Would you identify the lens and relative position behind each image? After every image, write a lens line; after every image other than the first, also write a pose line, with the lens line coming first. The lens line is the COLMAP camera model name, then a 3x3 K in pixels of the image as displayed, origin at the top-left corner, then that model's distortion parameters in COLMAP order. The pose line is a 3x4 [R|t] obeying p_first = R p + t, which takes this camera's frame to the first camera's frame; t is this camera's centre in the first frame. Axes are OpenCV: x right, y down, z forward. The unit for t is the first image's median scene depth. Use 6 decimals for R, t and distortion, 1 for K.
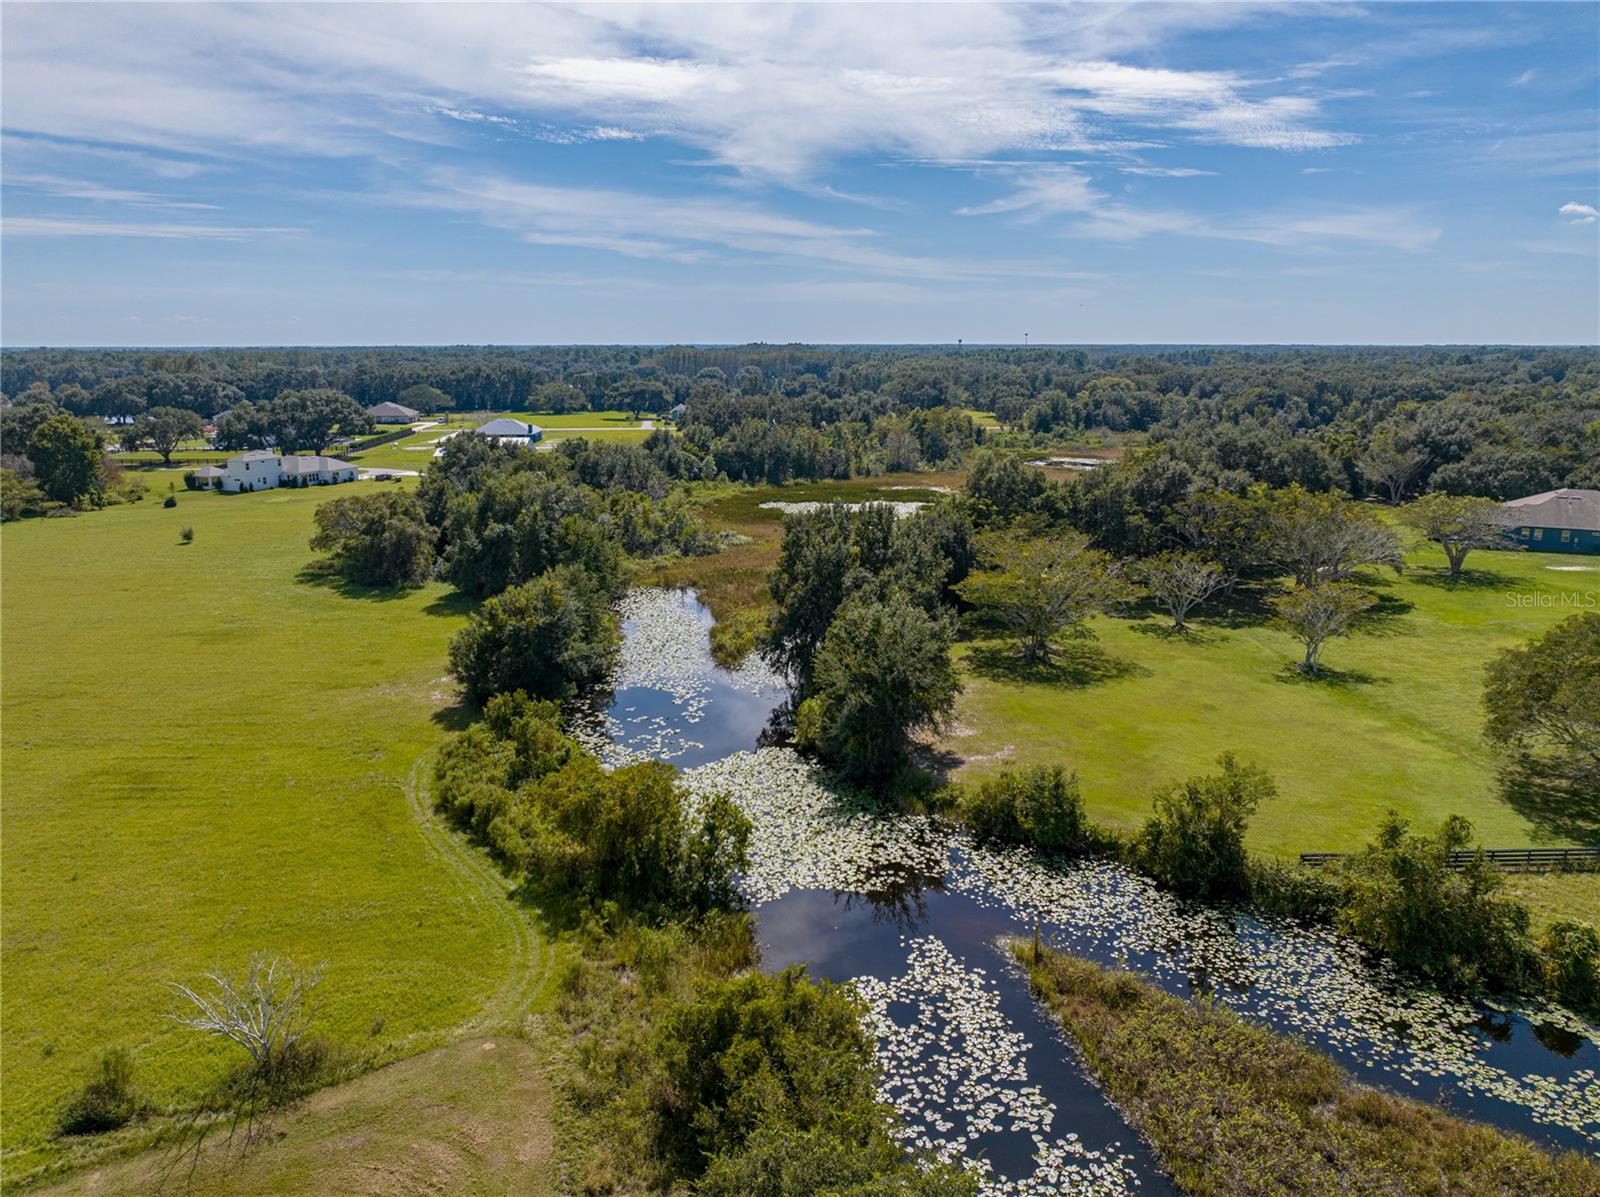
lens RADIAL K [[1127.1, 0, 793.5], [0, 1127.1, 589.1], [0, 0, 1]] dist [-0.028151, 0.012652]
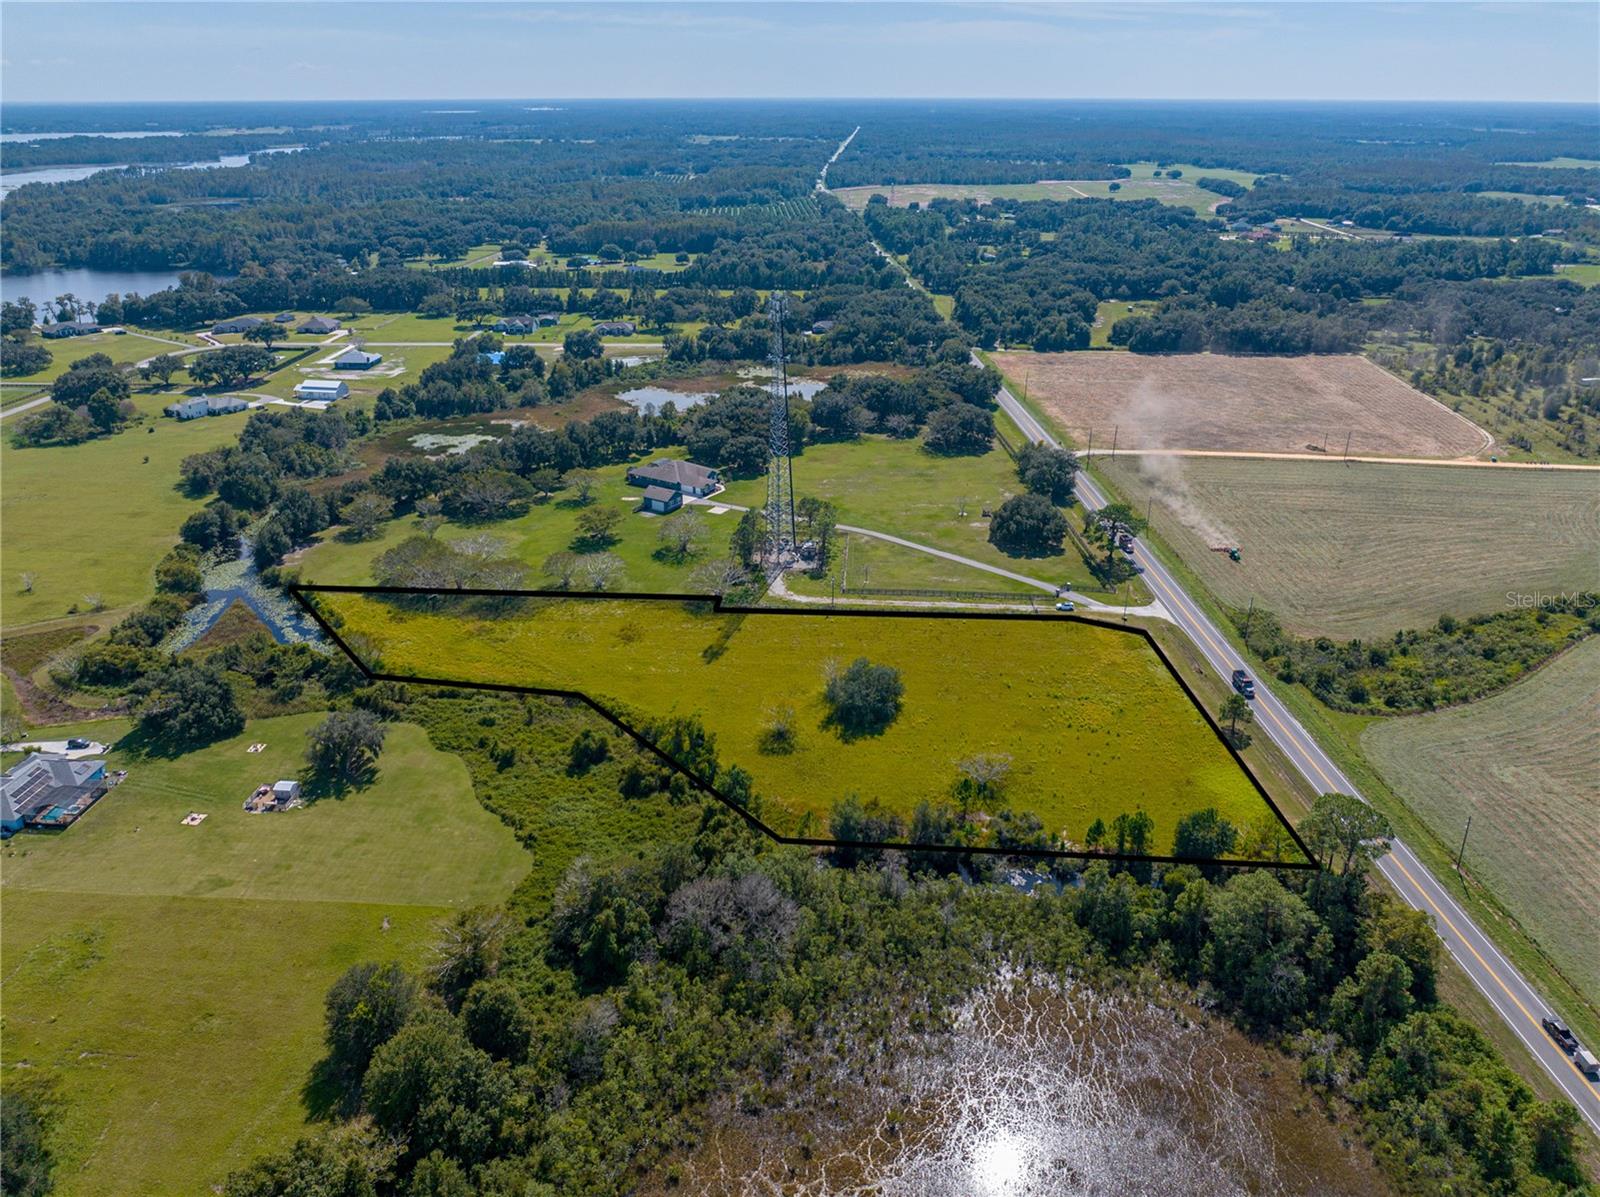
lens RADIAL K [[1095.3, 0, 815.6], [0, 1095.3, 581.8], [0, 0, 1]] dist [-0.020536, 0.006846]
pose [[0.996988, 0.044021, -0.063846, 2.921877], [-0.030468, 0.979417, 0.199535, -0.800986], [0.071315, -0.196989, 0.977808, -3.482173]]
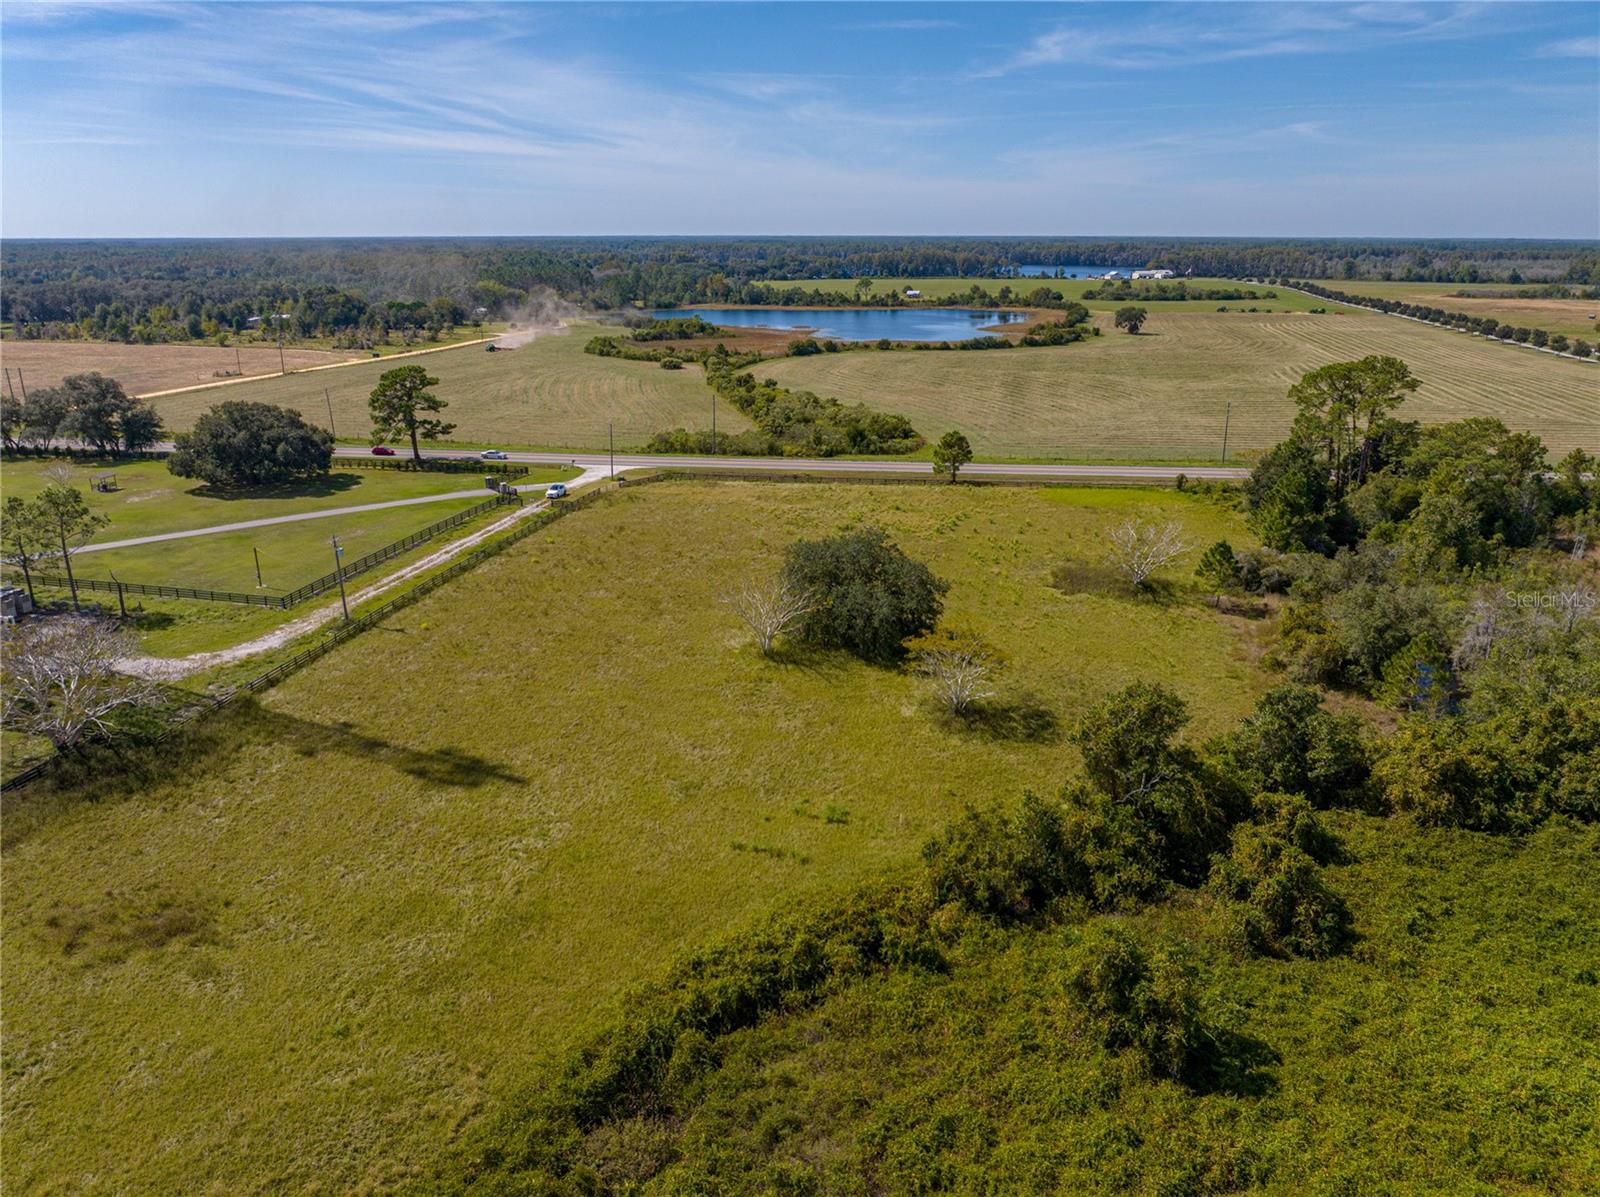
lens RADIAL K [[1127.1, 0, 793.5], [0, 1127.1, 589.1], [0, 0, 1]] dist [-0.028151, 0.012652]
pose [[0.240609, -0.281118, 0.929021, 1.198283], [0.207984, 0.949840, 0.233552, -0.104316], [-0.948077, 0.137027, 0.287008, -0.199255]]
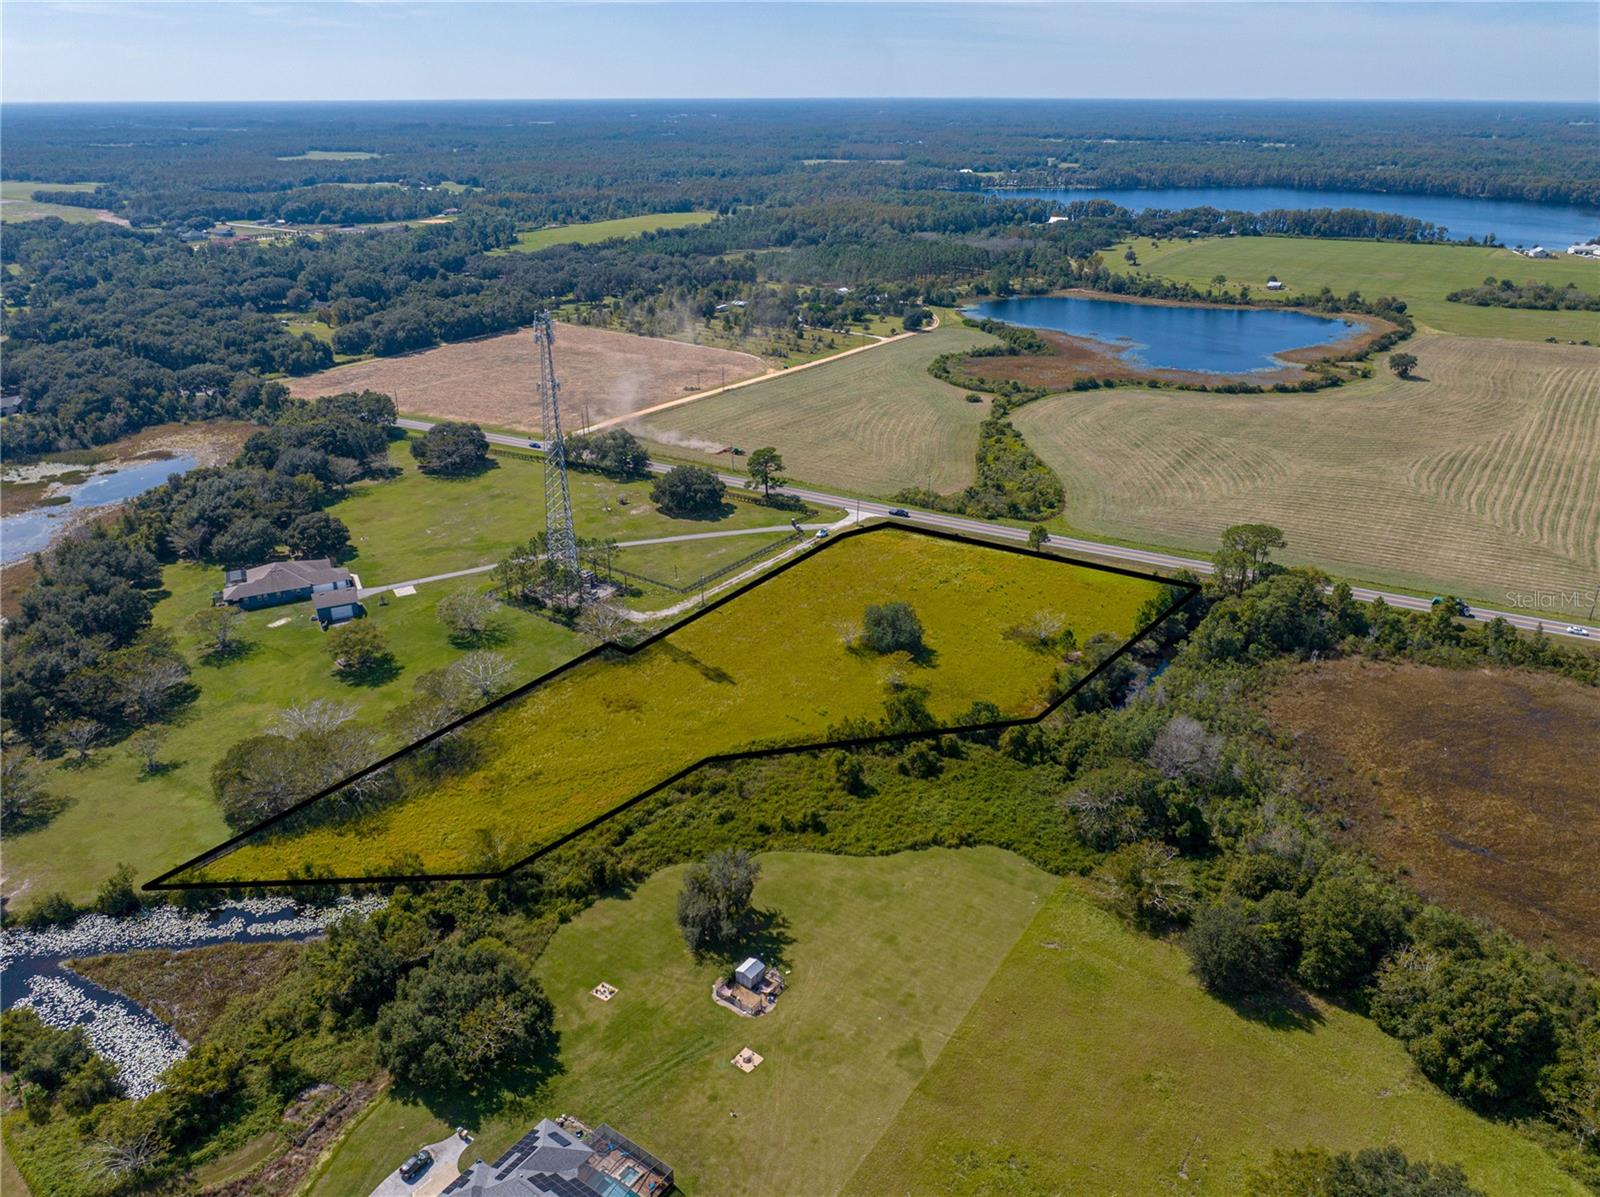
lens RADIAL K [[1127.1, 0, 793.5], [0, 1127.1, 589.1], [0, 0, 1]] dist [-0.028151, 0.012652]
pose [[0.600506, -0.311014, 0.736656, -0.477747], [0.168478, 0.949789, 0.263659, -1.004491], [-0.781670, -0.034219, 0.622753, -2.166543]]
